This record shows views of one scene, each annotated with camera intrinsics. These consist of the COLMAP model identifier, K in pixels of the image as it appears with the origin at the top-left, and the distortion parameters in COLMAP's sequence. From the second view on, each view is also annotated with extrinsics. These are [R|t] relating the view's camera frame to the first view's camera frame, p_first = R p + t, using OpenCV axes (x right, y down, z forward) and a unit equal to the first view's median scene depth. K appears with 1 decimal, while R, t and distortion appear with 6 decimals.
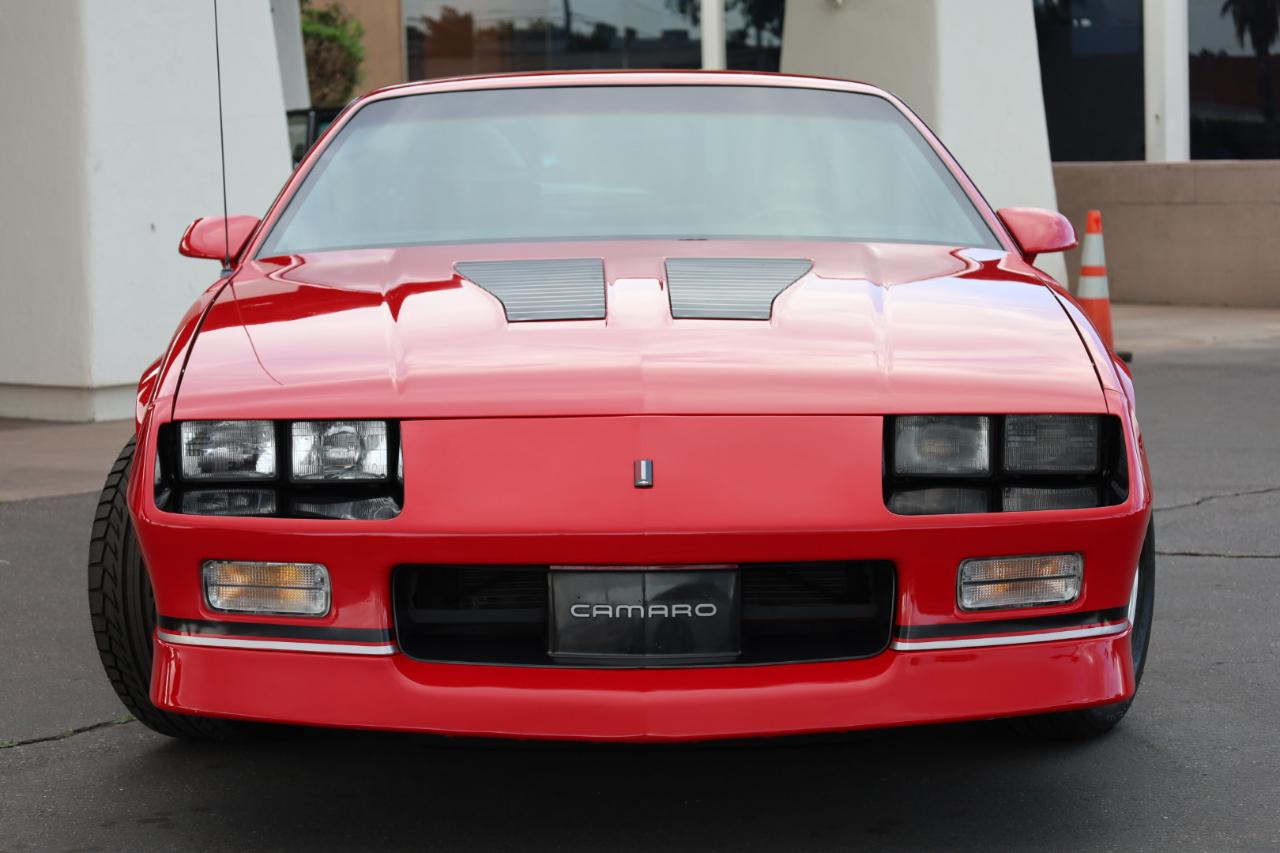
lens RADIAL K [[2341.8, 0, 808.9], [0, 2341.8, 505.4], [0, 0, 1]] dist [0.006001, -0.066821]
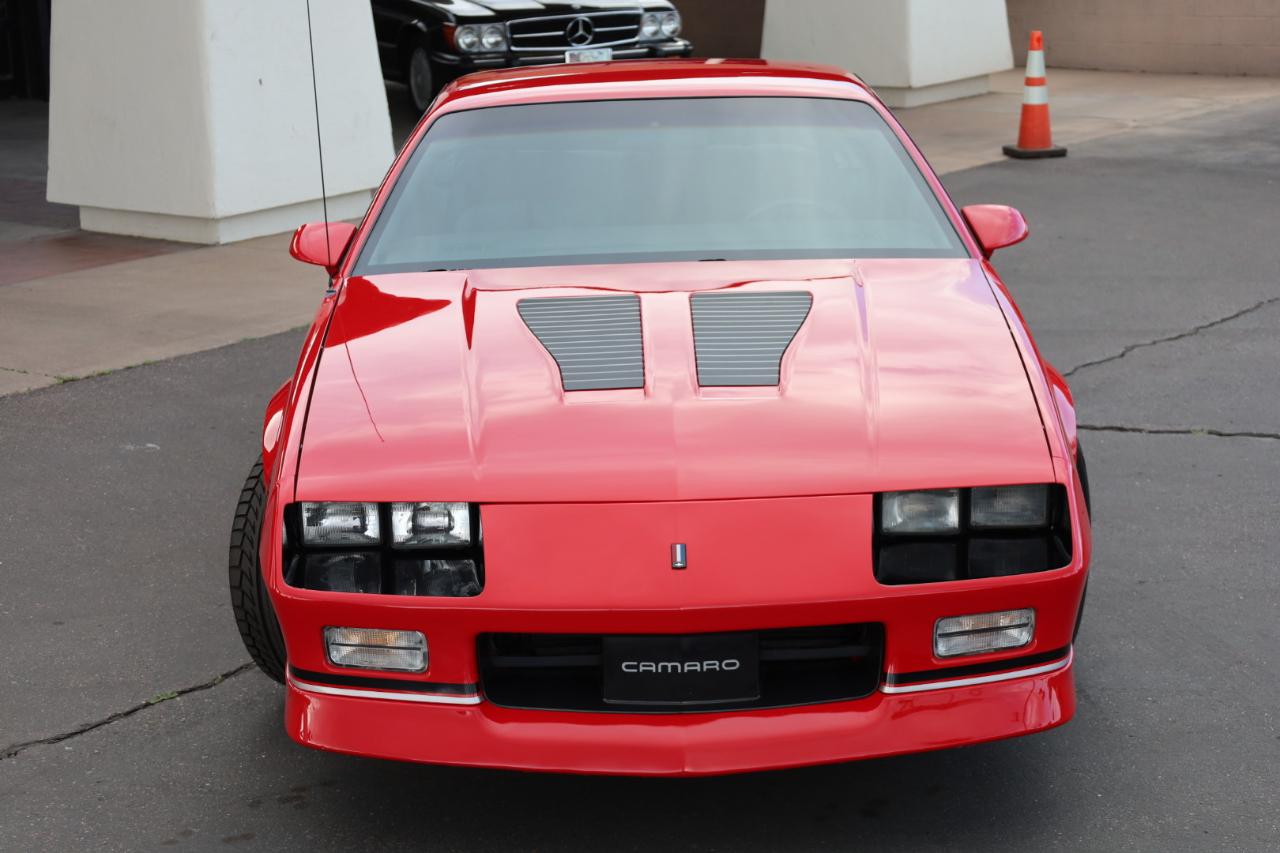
lens RADIAL K [[1899.9, 0, 789.0], [0, 1899.9, 424.2], [0, 0, 1]] dist [0.007884, -0.075776]
pose [[0.999943, -0.008402, -0.006615, -0.005245], [0.009091, 0.993642, 0.112216, -0.188606], [0.005630, -0.112270, 0.993662, 0.014546]]
